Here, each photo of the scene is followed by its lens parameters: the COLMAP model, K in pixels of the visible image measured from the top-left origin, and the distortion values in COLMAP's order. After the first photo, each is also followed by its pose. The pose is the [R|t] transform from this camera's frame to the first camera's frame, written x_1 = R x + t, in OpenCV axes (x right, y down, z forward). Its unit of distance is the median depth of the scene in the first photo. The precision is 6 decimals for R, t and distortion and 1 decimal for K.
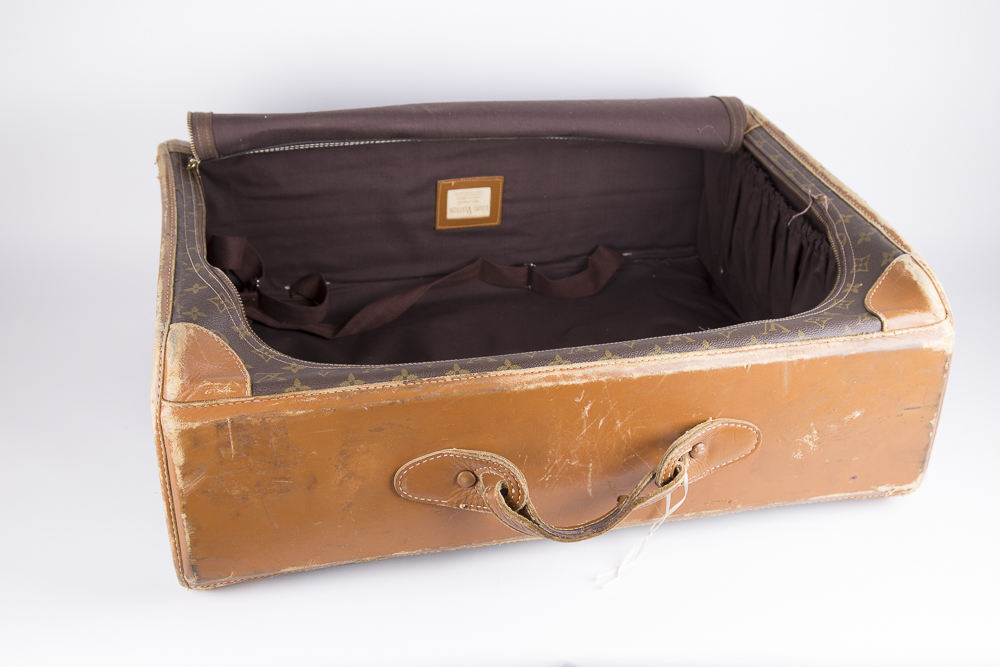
lens RADIAL K [[1191.7, 0, 500.0], [0, 1191.7, 333.5], [0, 0, 1]] dist [0.066903, 0.014983]
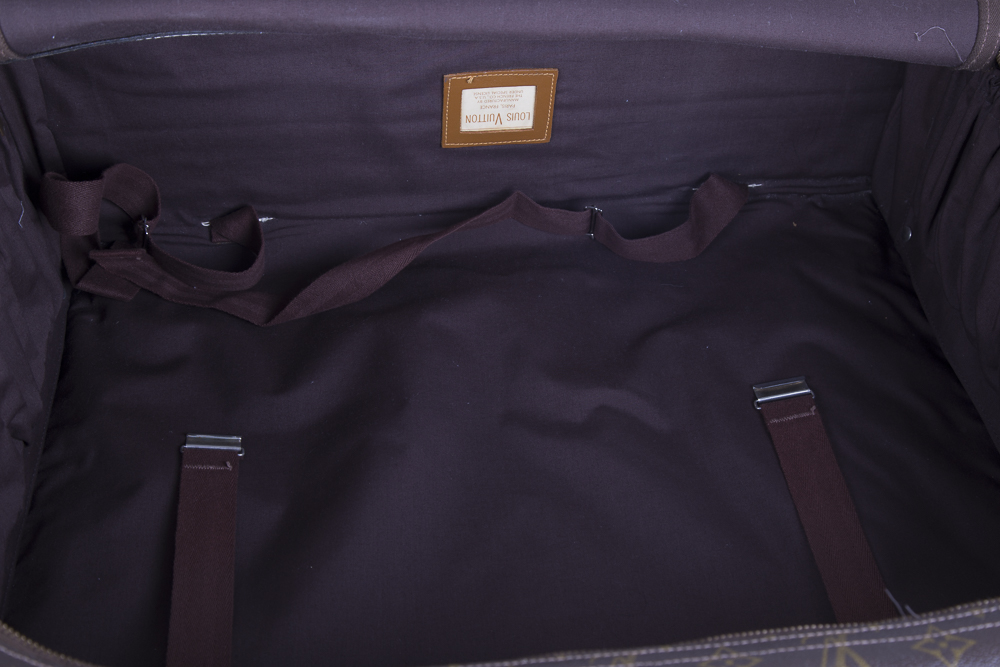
lens RADIAL K [[1191.7, 0, 500.0], [0, 1191.7, 333.5], [0, 0, 1]] dist [0.066903, 0.014983]
pose [[0.994112, 0.078562, -0.074623, 0.028607], [-0.056233, 0.962758, 0.264453, -0.158712], [0.092620, -0.258700, 0.961507, 0.390572]]
